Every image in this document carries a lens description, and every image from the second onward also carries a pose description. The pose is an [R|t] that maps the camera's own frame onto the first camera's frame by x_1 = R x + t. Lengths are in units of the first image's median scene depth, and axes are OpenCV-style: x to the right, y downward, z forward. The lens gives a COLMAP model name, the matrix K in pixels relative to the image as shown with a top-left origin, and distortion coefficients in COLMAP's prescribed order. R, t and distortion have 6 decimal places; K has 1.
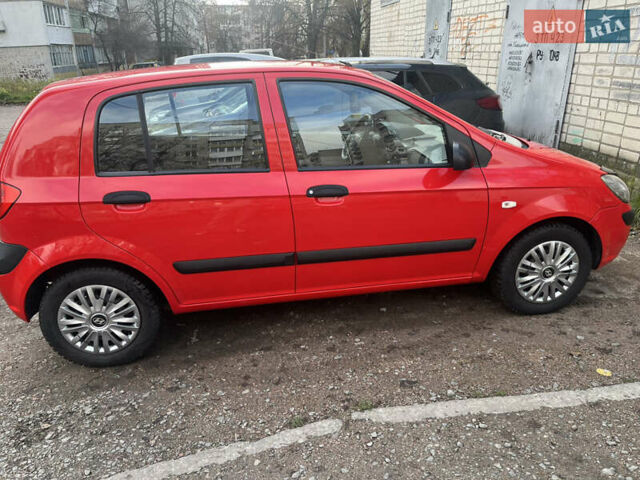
lens RADIAL K [[471.4, 0, 320.0], [0, 471.4, 240.0], [0, 0, 1]] dist [0.080573, -0.097144]
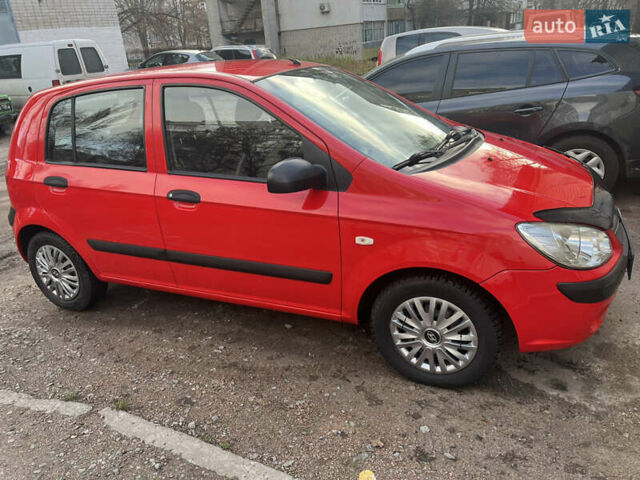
lens RADIAL K [[471.4, 0, 320.0], [0, 471.4, 240.0], [0, 0, 1]] dist [0.080573, -0.097144]
pose [[0.830400, 0.176067, -0.528618, 0.786929], [-0.145837, 0.984366, 0.098771, -0.149468], [0.537744, -0.004928, 0.843094, 0.283136]]
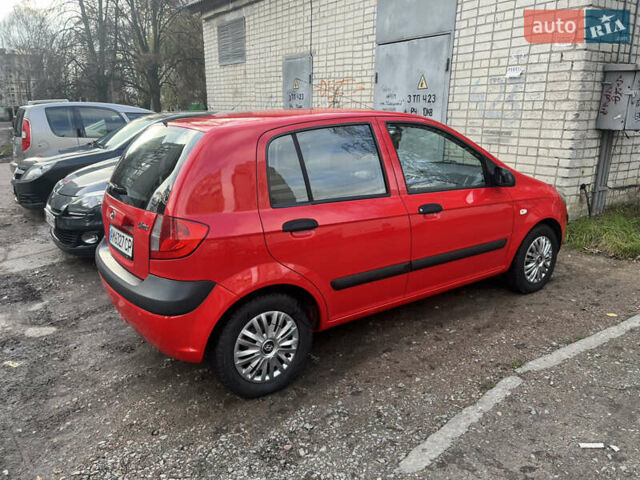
lens RADIAL K [[471.4, 0, 320.0], [0, 471.4, 240.0], [0, 0, 1]] dist [0.080573, -0.097144]
pose [[0.902707, -0.093389, 0.419998, -0.752487], [0.137238, 0.987668, -0.075354, 0.031270], [-0.407781, 0.125663, 0.904391, -0.004409]]
